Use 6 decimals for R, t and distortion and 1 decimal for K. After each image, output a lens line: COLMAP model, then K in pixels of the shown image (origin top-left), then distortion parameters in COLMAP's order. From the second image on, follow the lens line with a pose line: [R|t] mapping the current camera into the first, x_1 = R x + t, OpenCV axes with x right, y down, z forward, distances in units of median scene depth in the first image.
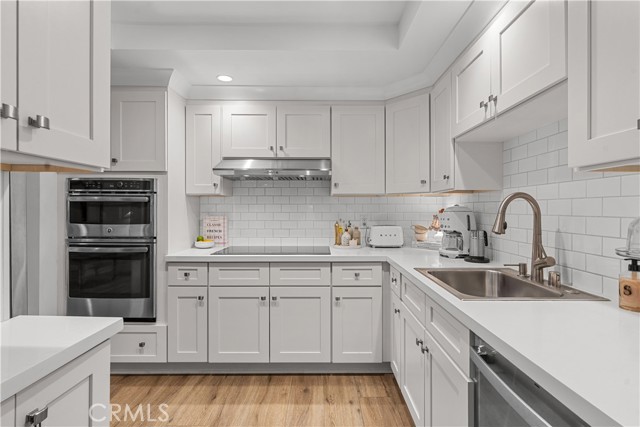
lens RADIAL K [[324.4, 0, 320.0], [0, 324.4, 213.5], [0, 0, 1]] dist [-0.002154, -0.000219]
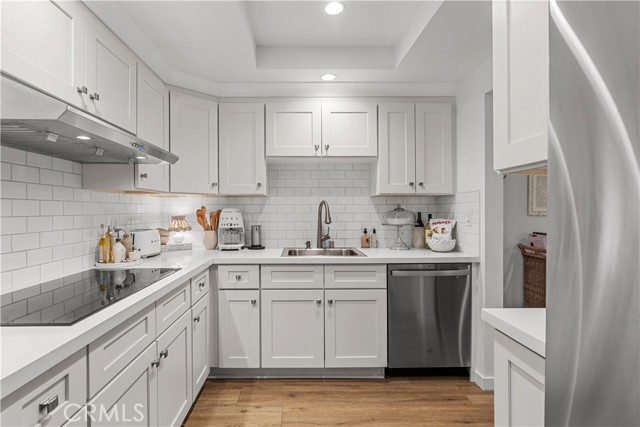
lens RADIAL K [[324.4, 0, 320.0], [0, 324.4, 213.5], [0, 0, 1]] dist [-0.002154, -0.000219]
pose [[-0.074848, -0.011722, 0.997126, -0.840783], [0.014944, 0.999805, 0.012875, -0.010144], [-0.997083, 0.015865, -0.074658, 0.810529]]
